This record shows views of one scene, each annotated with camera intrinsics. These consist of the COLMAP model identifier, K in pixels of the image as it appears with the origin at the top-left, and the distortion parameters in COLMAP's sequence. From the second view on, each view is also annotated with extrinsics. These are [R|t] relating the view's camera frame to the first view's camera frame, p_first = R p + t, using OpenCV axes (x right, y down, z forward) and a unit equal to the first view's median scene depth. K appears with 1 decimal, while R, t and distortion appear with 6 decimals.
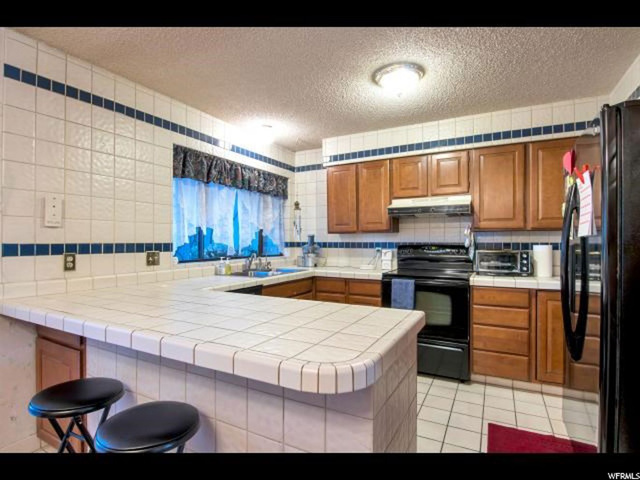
lens RADIAL K [[334.3, 0, 323.2], [0, 334.3, 240.1], [0, 0, 1]] dist [-0.030834, -0.004766]
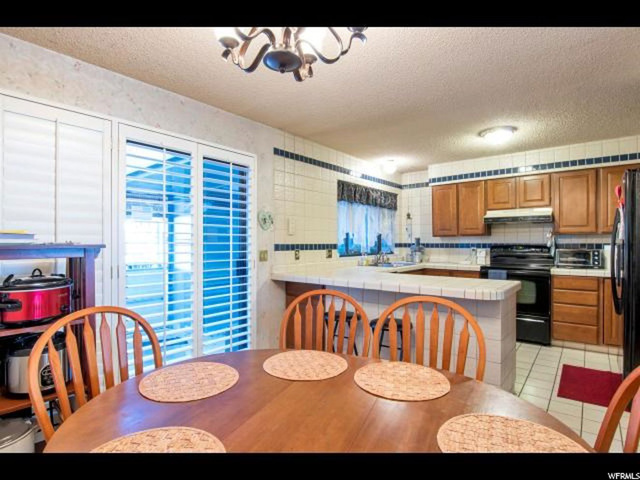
lens RADIAL K [[334.3, 0, 315.0], [0, 334.3, 244.0], [0, 0, 1]] dist [-0.030834, -0.004766]
pose [[0.976125, -0.001044, -0.217208, -0.193956], [0.002551, 0.999975, 0.006659, -0.001123], [0.217195, -0.007054, 0.976103, -0.484532]]
